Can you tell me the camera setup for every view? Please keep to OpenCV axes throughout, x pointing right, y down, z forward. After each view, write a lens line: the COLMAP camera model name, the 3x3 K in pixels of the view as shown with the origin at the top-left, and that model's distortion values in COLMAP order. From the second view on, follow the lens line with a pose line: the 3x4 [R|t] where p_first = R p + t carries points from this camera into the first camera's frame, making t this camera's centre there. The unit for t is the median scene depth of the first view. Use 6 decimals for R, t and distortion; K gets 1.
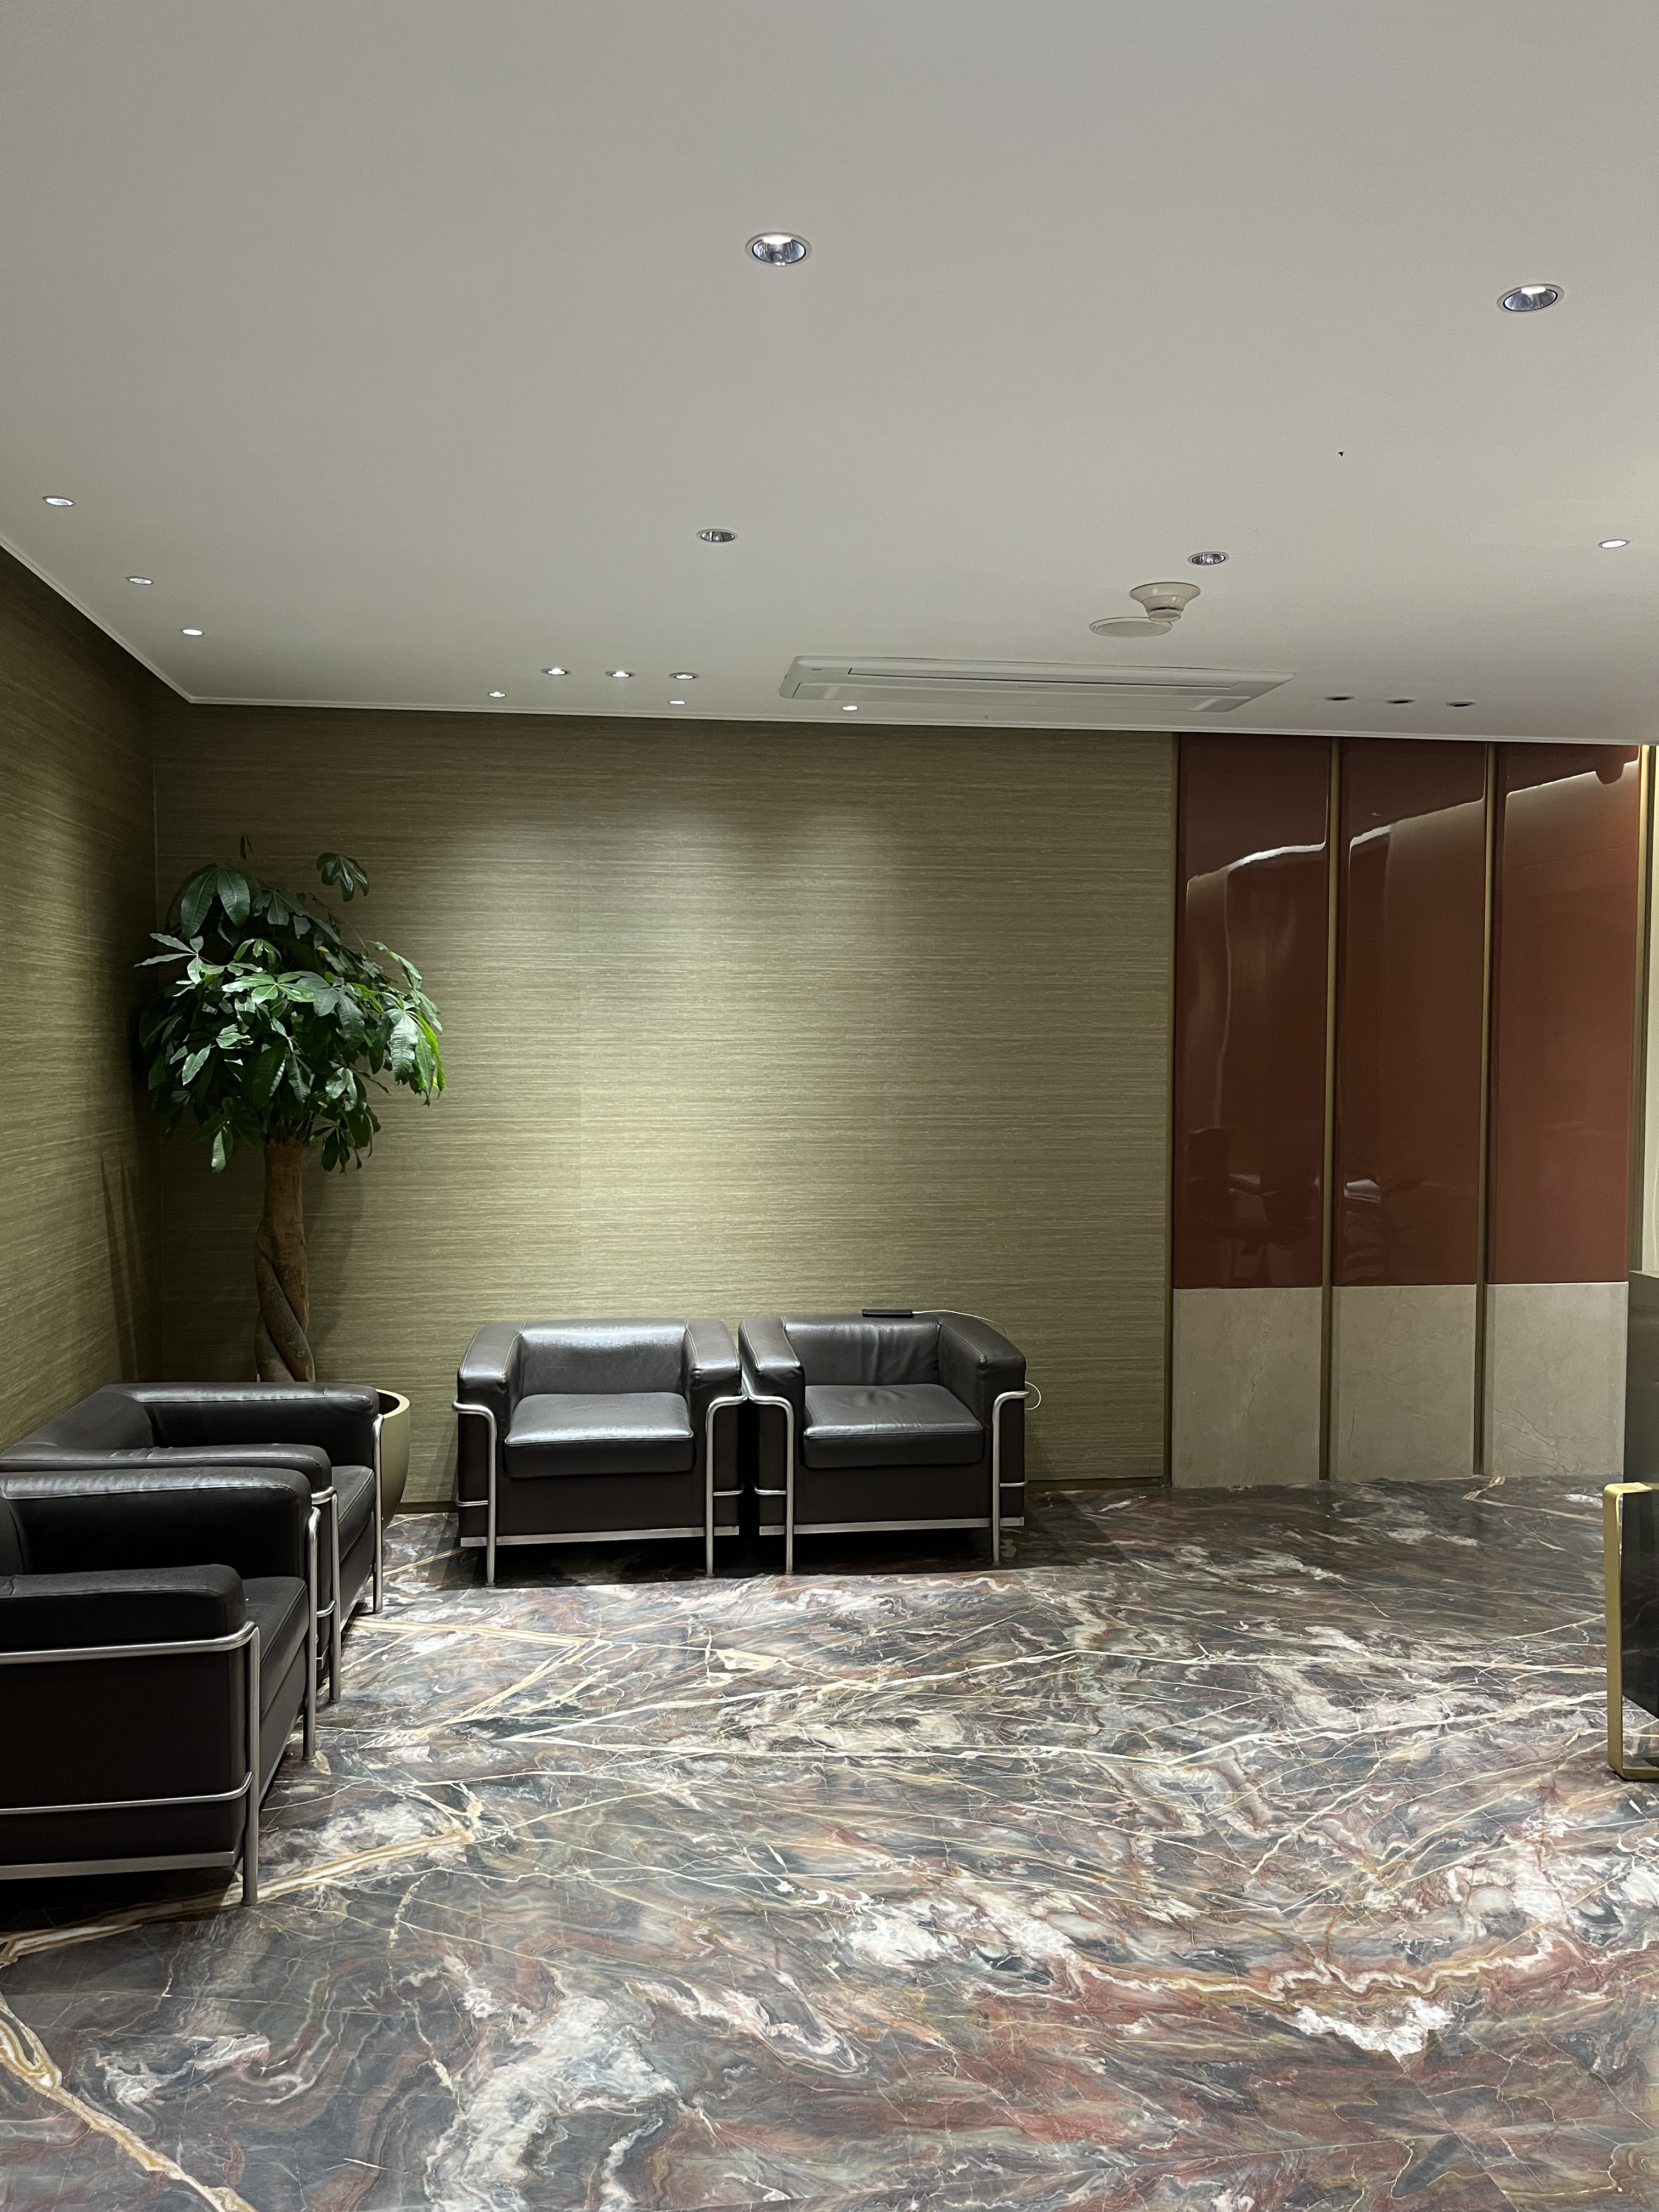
lens RADIAL K [[1660.7, 0, 841.4], [0, 1660.7, 1099.3], [0, 0, 1]] dist [0.004791, -0.038182]
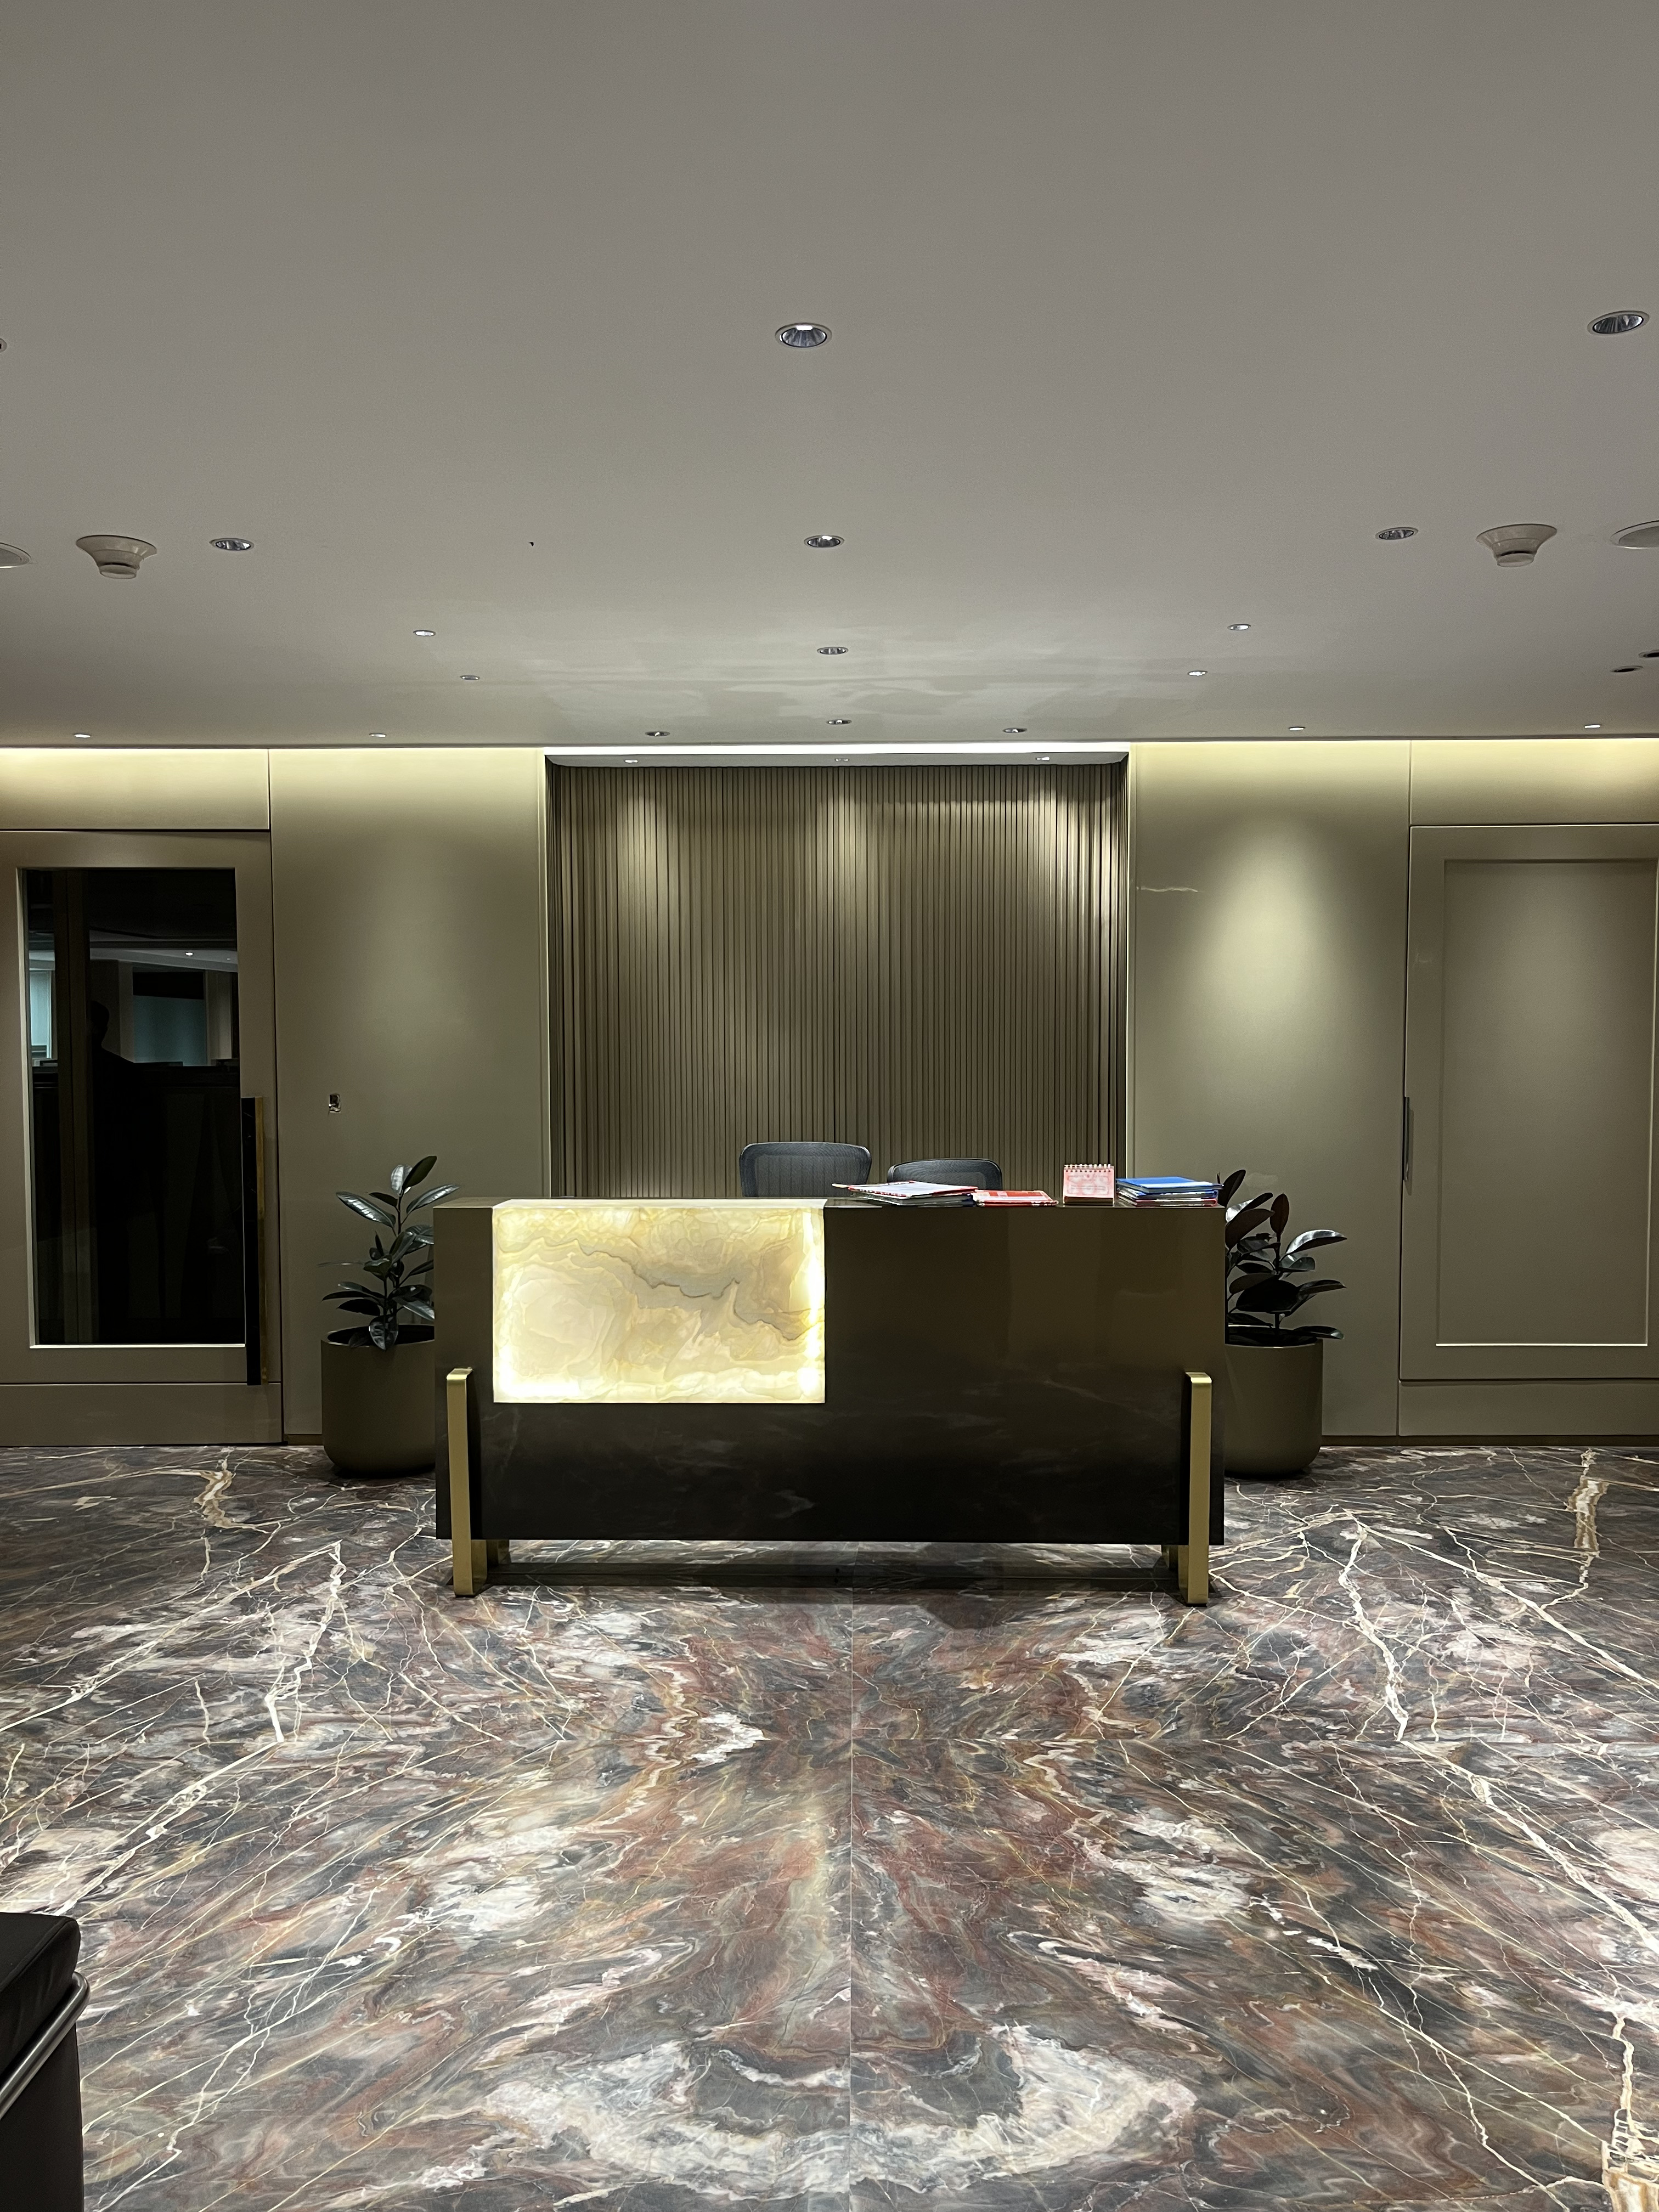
lens RADIAL K [[1660.7, 0, 847.9], [0, 1660.7, 1106.3], [0, 0, 1]] dist [0.004791, -0.038182]
pose [[0.166985, -0.058943, 0.984196, -0.727286], [0.051937, 0.997351, 0.050919, -0.019838], [-0.984591, 0.042613, 0.169604, 0.476700]]
